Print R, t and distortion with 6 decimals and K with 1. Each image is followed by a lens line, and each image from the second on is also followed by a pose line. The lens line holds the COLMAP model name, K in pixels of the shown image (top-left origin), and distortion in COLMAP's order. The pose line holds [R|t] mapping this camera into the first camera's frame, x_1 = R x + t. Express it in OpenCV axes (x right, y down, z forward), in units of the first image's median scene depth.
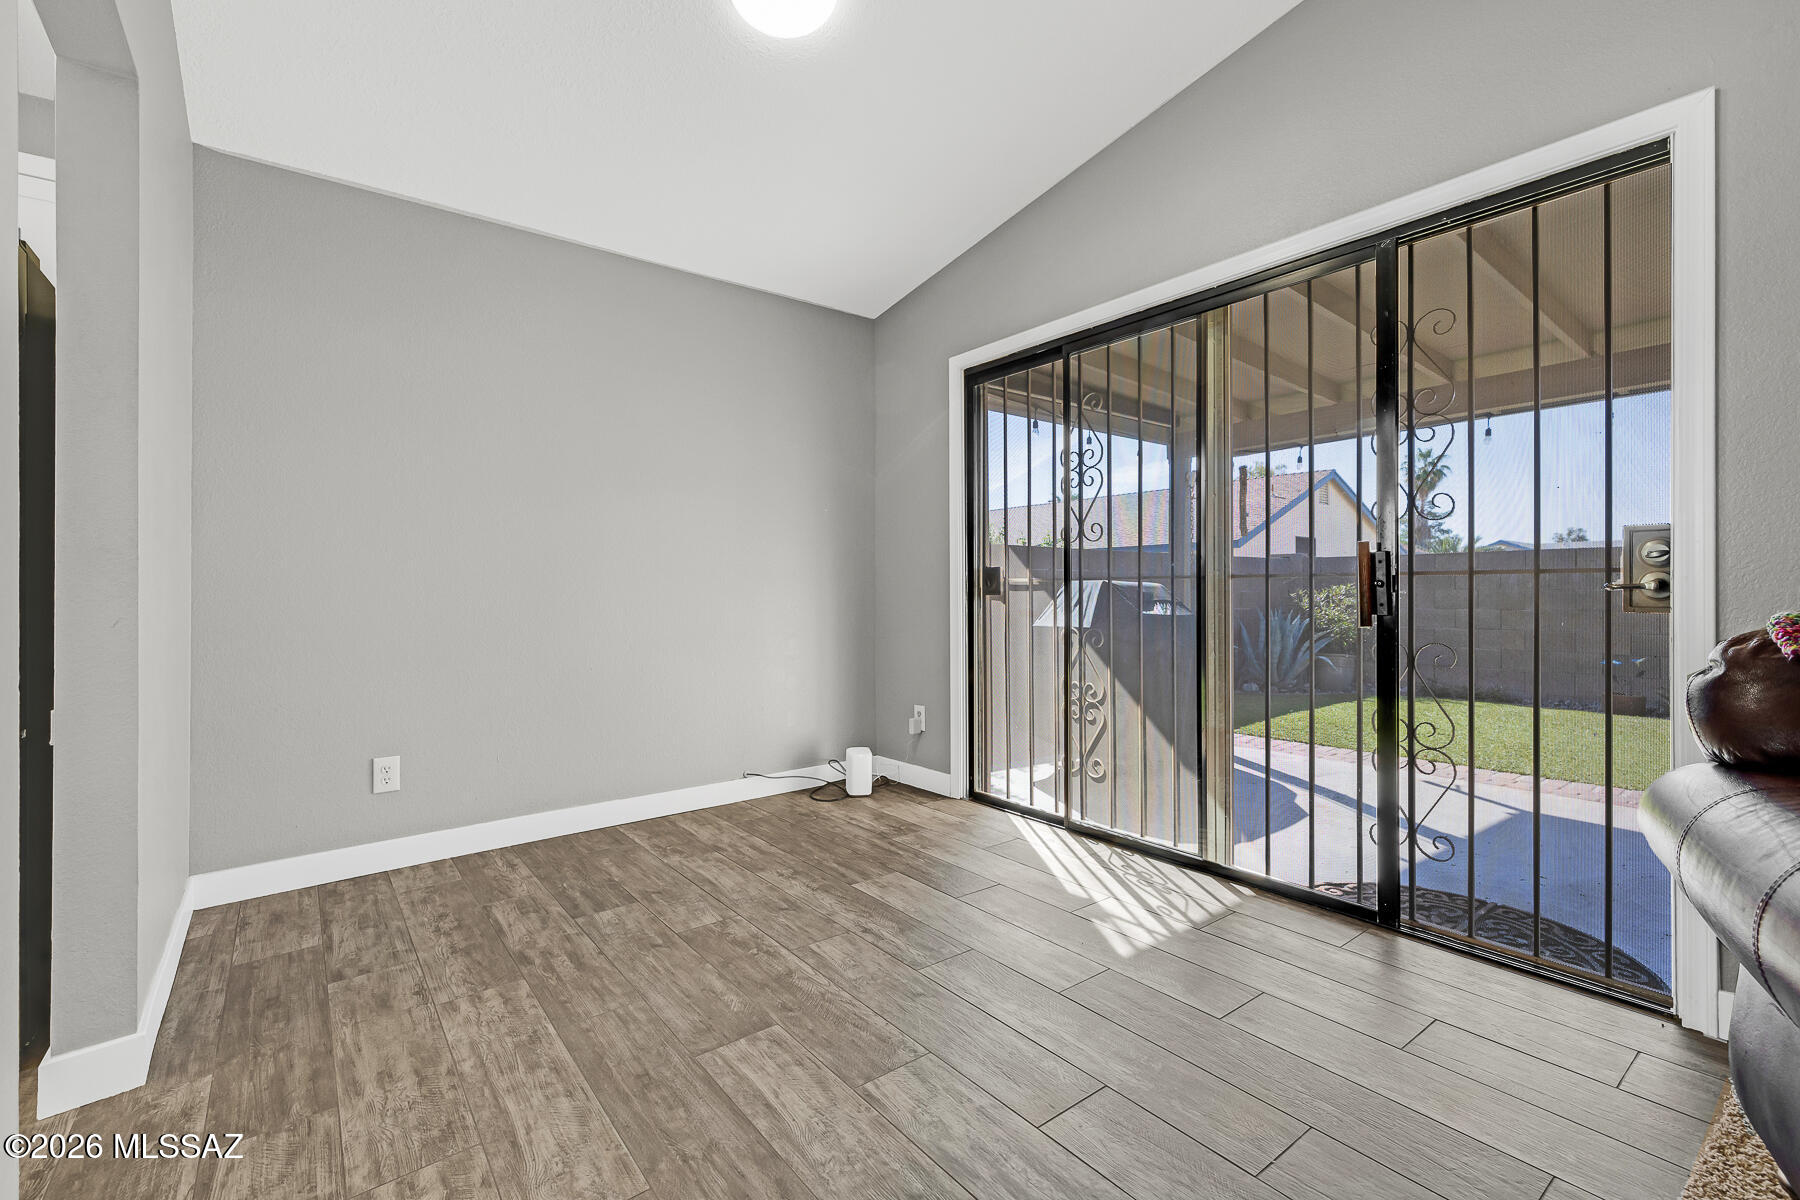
lens RADIAL K [[784.1, 0, 900.0], [0, 784.1, 600.0], [0, 0, 1]] dist [0.000983, 0.000000]
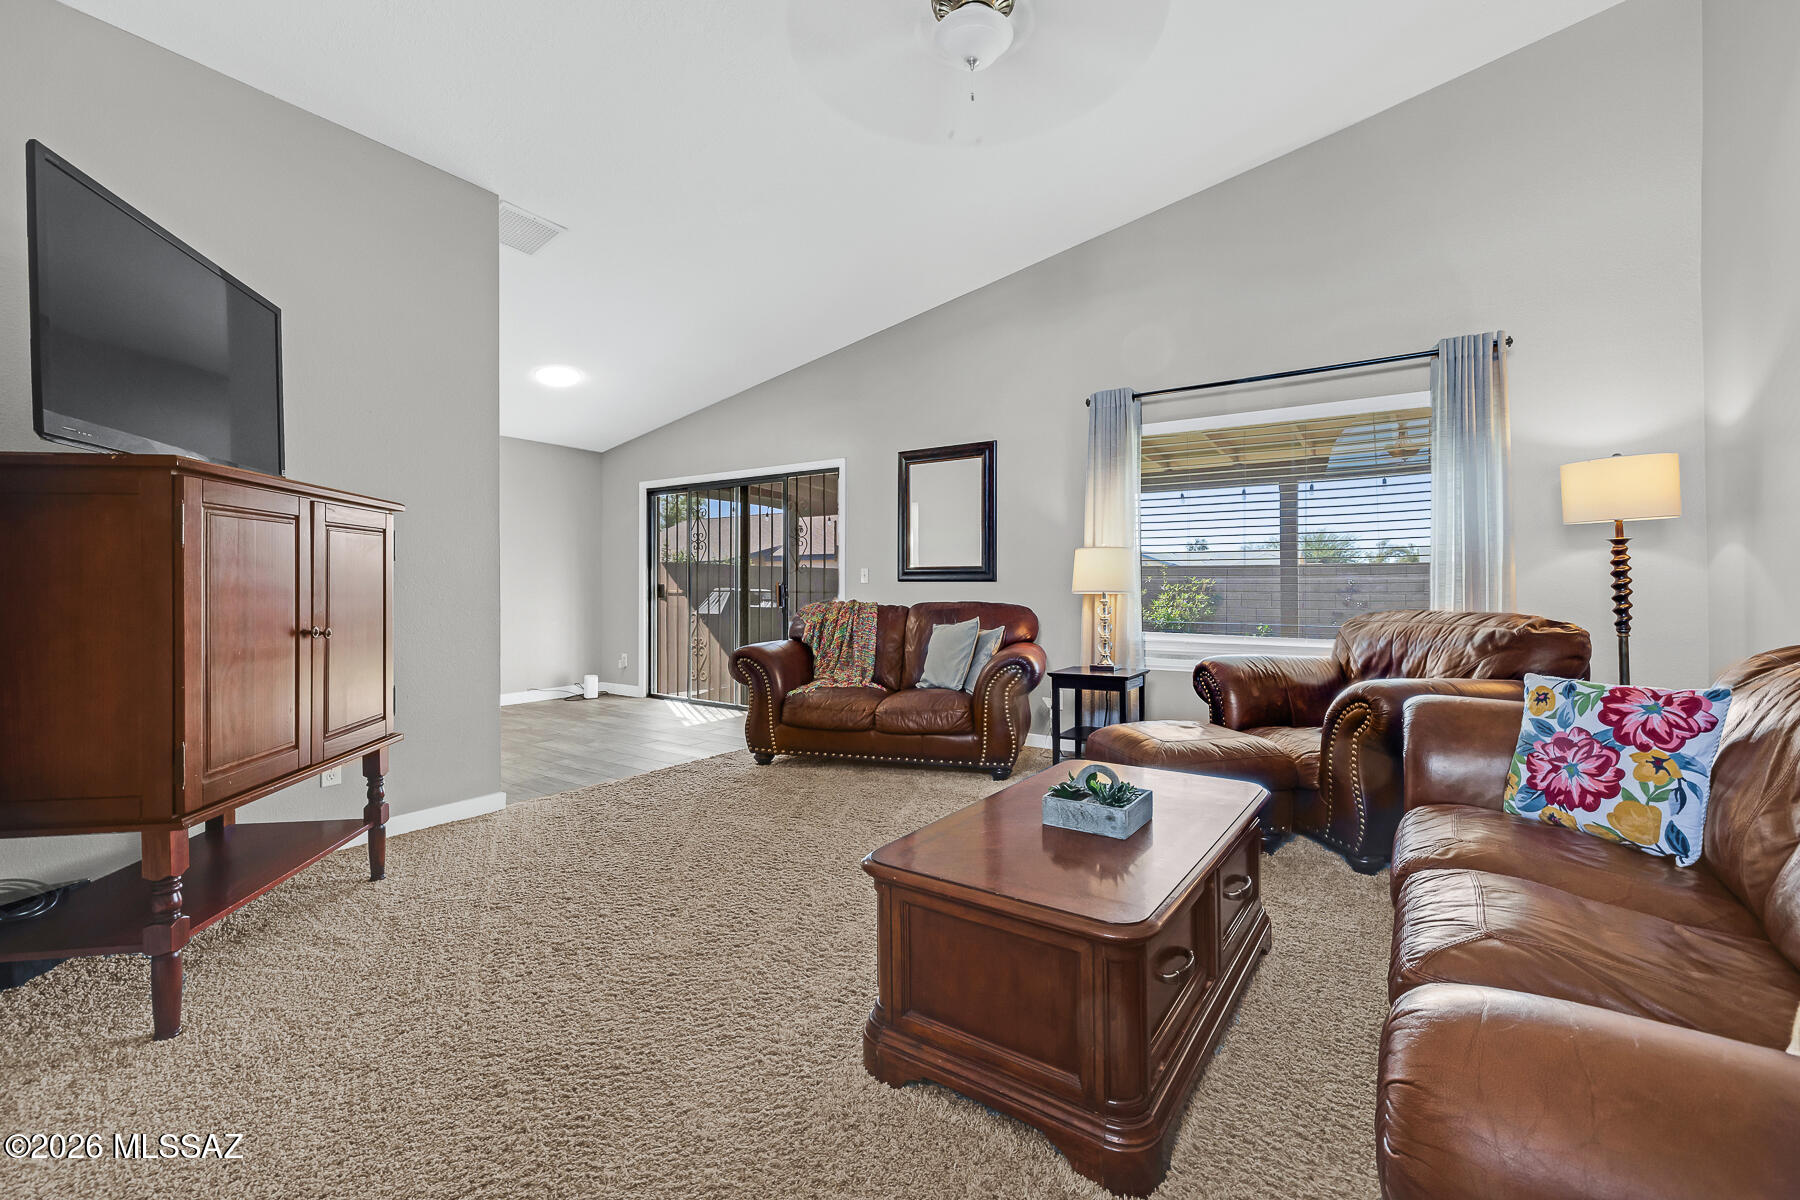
lens RADIAL K [[757.2, 0, 873.1], [0, 757.2, 576.7], [0, 0, 1]] dist [0.000948, -0.000030]
pose [[0.960080, 0.005931, 0.279664, 0.096259], [0.000007, 0.999775, -0.021226, -0.019729], [-0.279727, 0.020381, 0.959863, -1.057517]]
